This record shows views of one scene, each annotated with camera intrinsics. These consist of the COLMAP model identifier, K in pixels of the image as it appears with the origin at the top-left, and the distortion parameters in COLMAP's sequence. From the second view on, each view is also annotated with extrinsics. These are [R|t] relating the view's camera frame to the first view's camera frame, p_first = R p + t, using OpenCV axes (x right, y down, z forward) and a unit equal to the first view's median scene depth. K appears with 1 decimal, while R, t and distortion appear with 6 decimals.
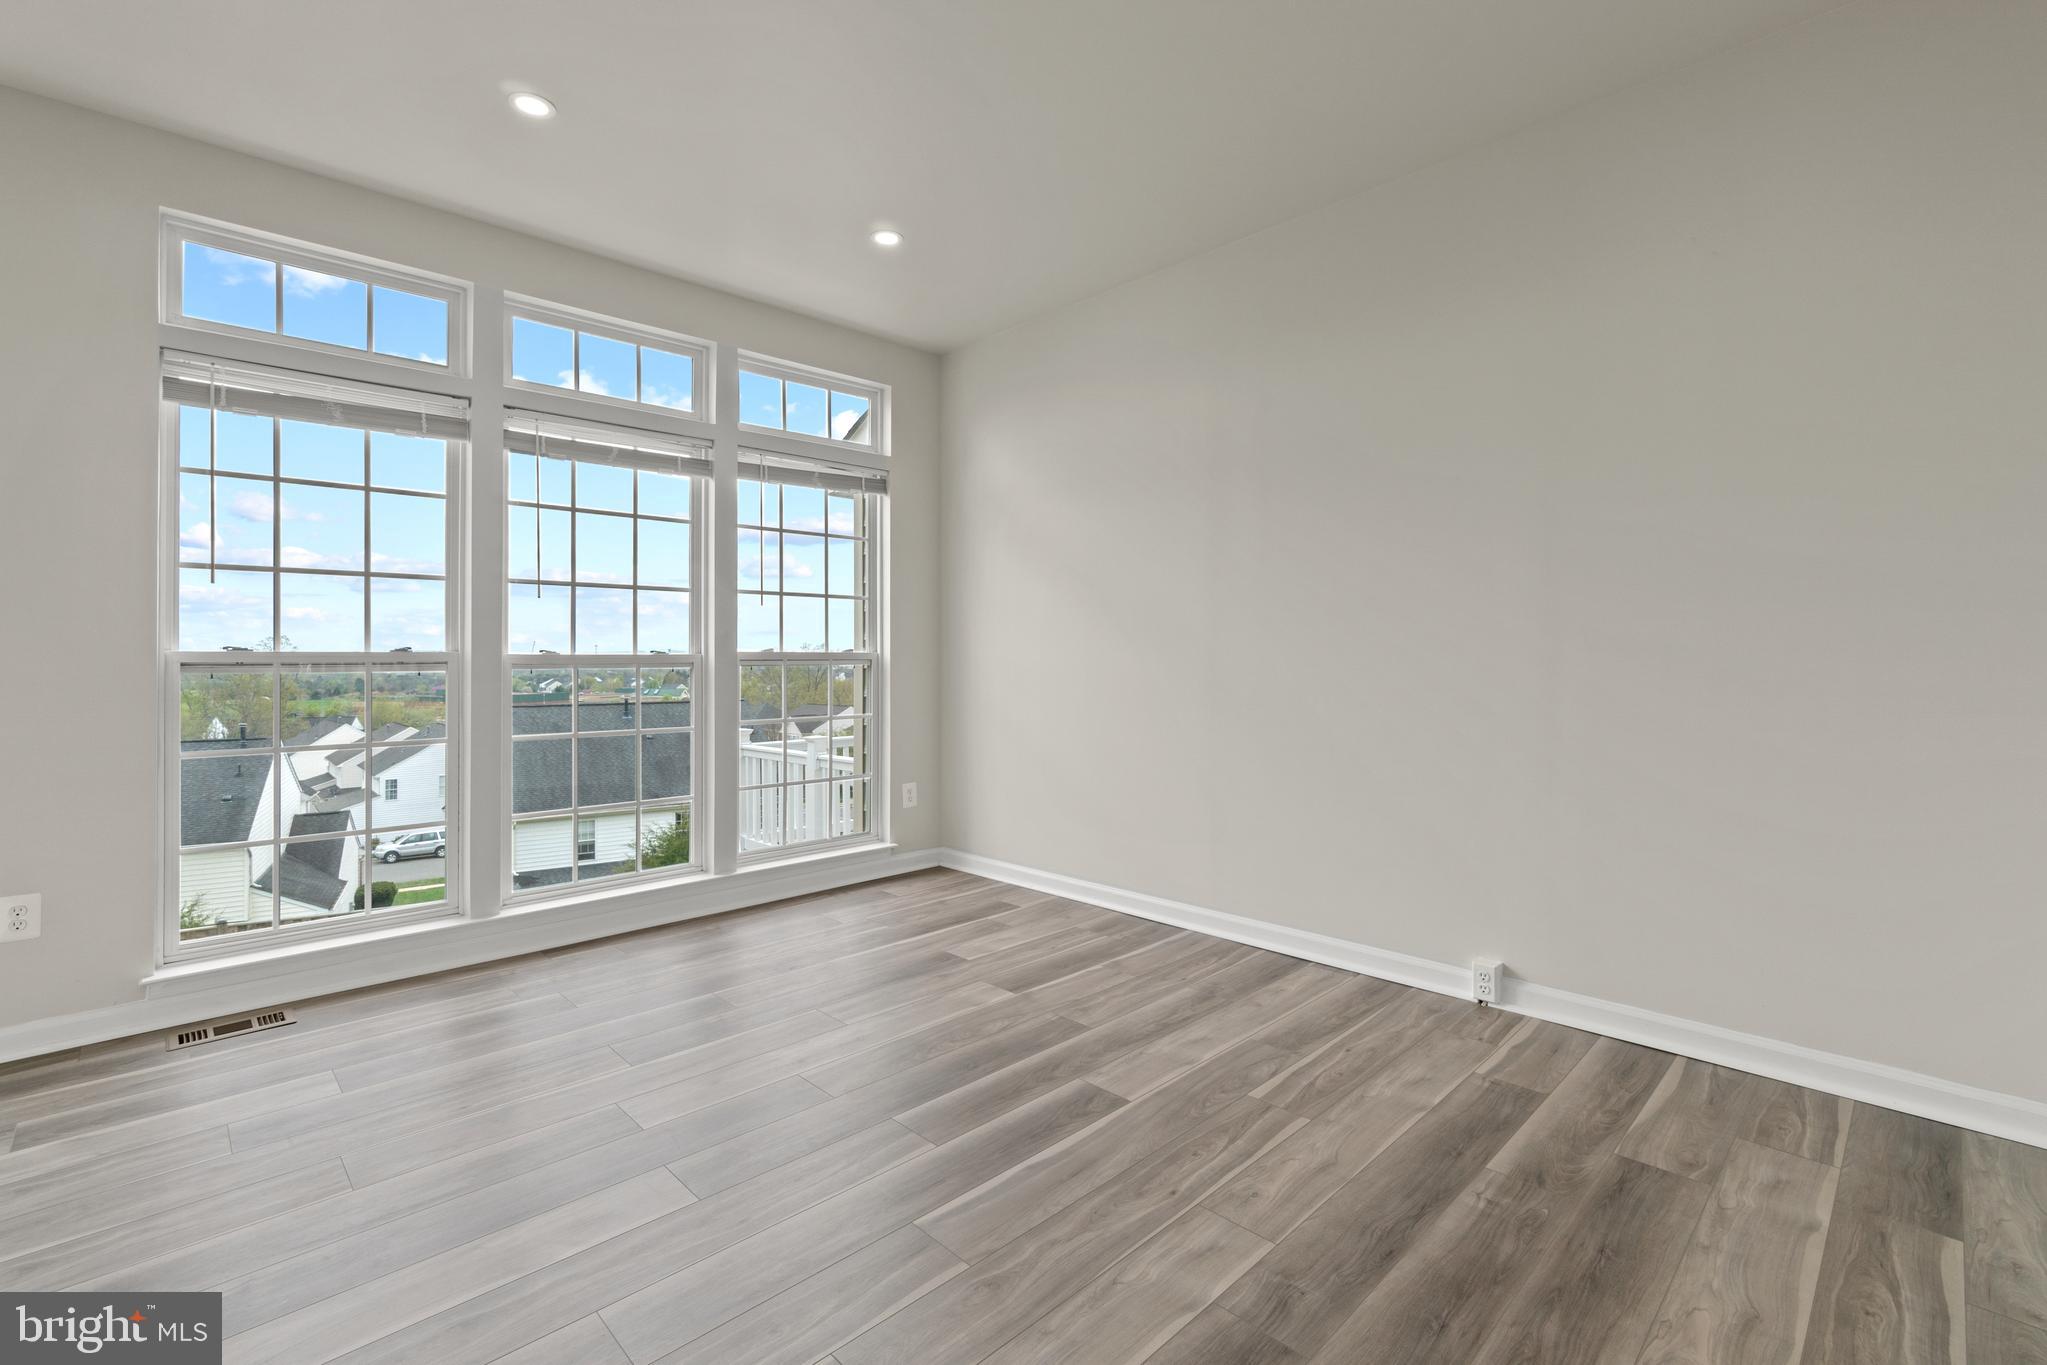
lens RADIAL K [[900.6, 0, 1023.5], [0, 900.6, 682.5], [0, 0, 1]] dist [-0.000403, -0.000381]
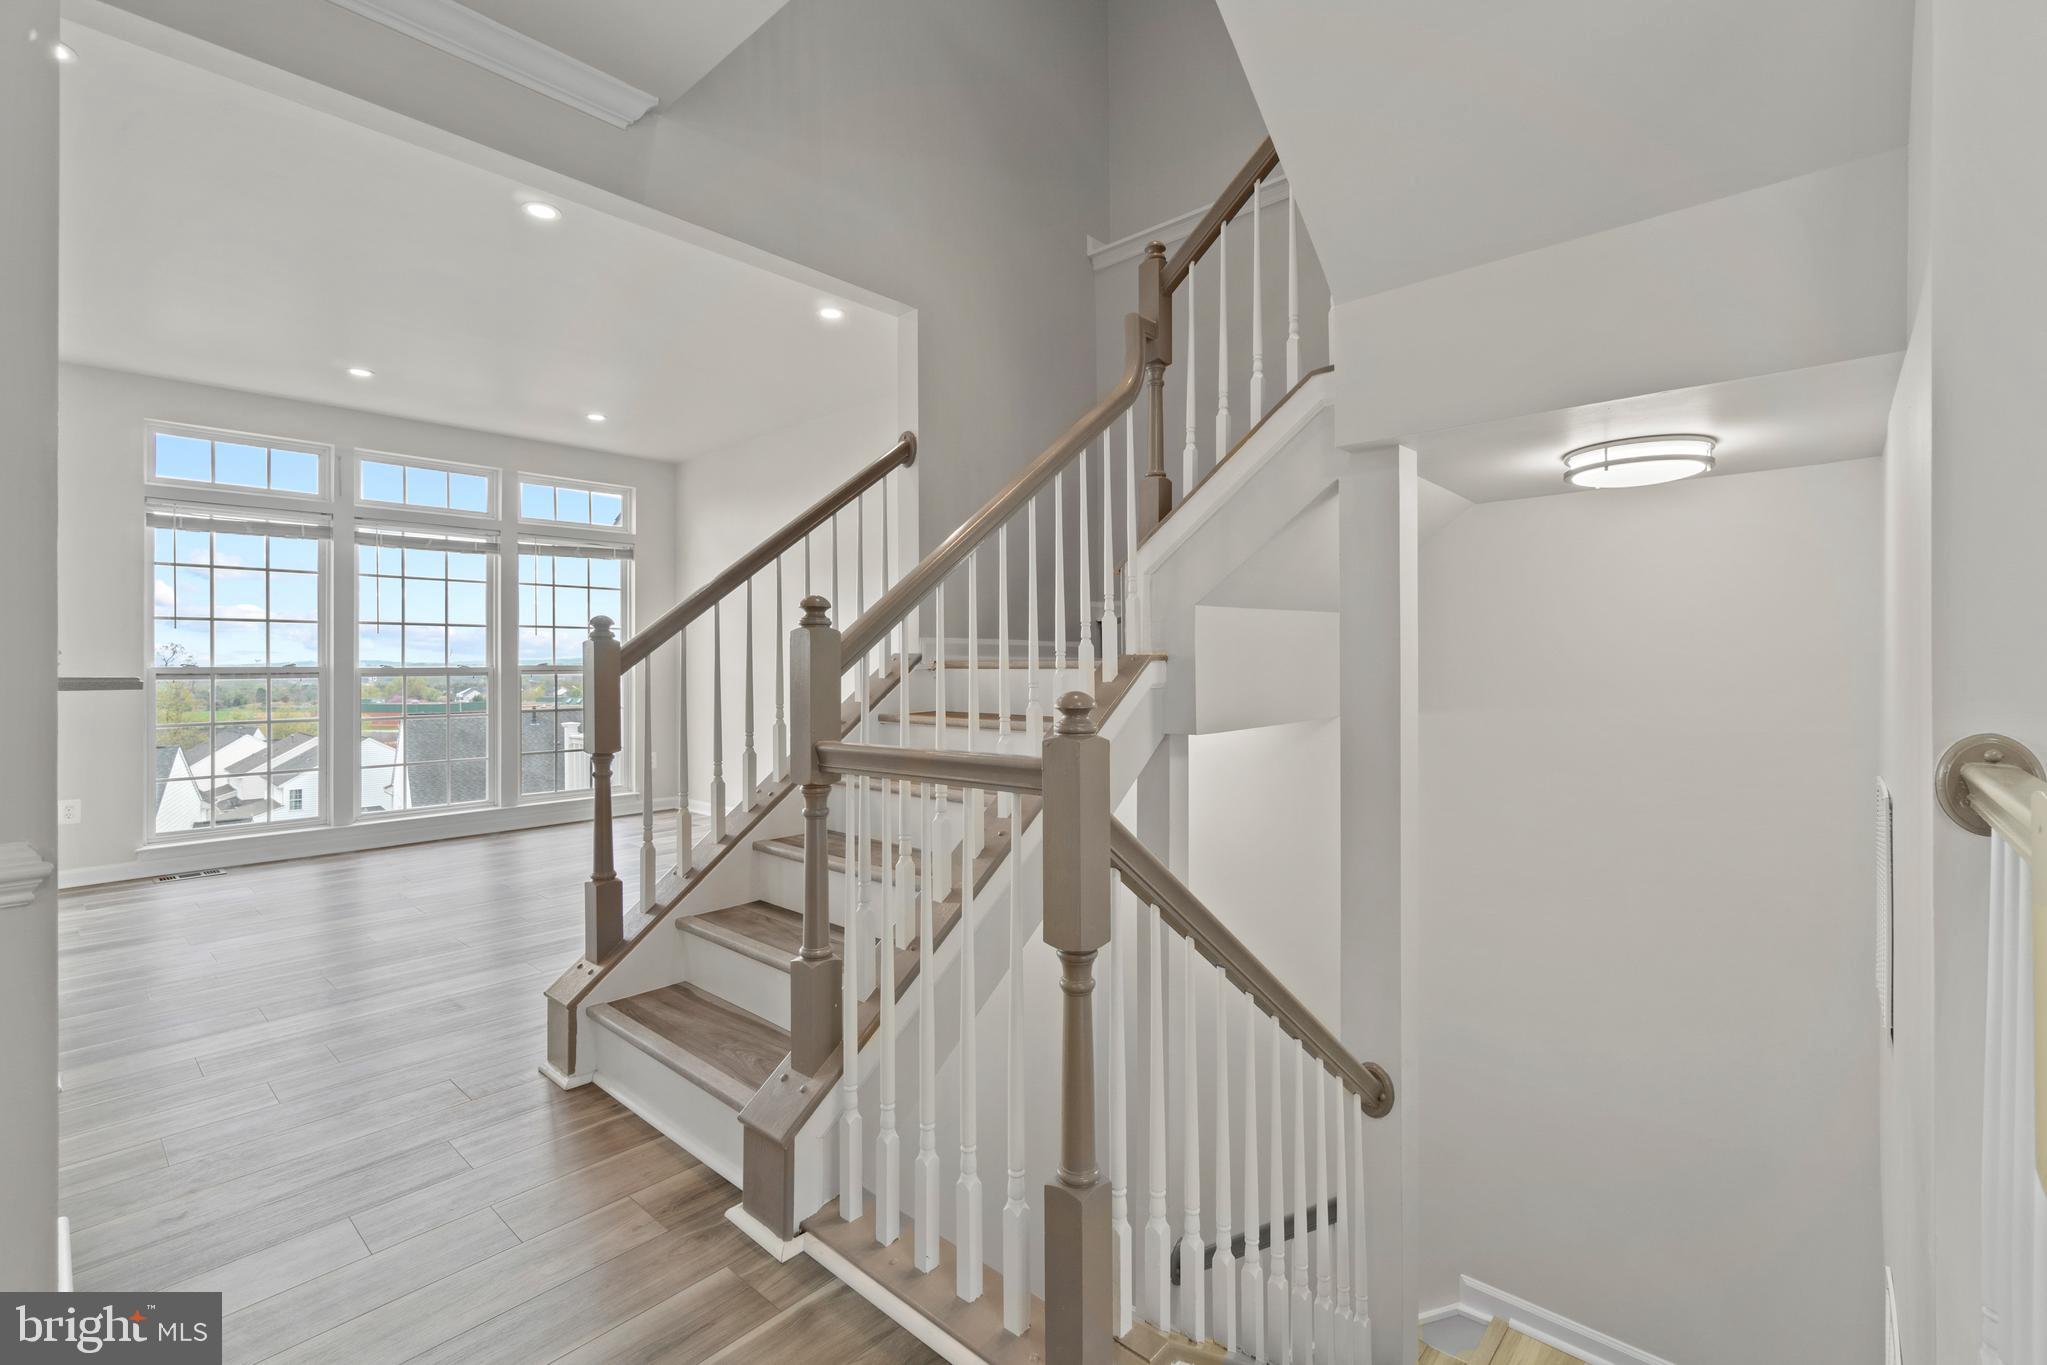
lens RADIAL K [[887.5, 0, 1011.2], [0, 887.5, 689.6], [0, 0, 1]] dist [0.002255, 0.000475]
pose [[0.997888, -0.003205, 0.064884, 0.499423], [0.003241, 0.999995, -0.000460, 0.013479], [-0.064882, 0.000670, 0.997893, -0.680487]]
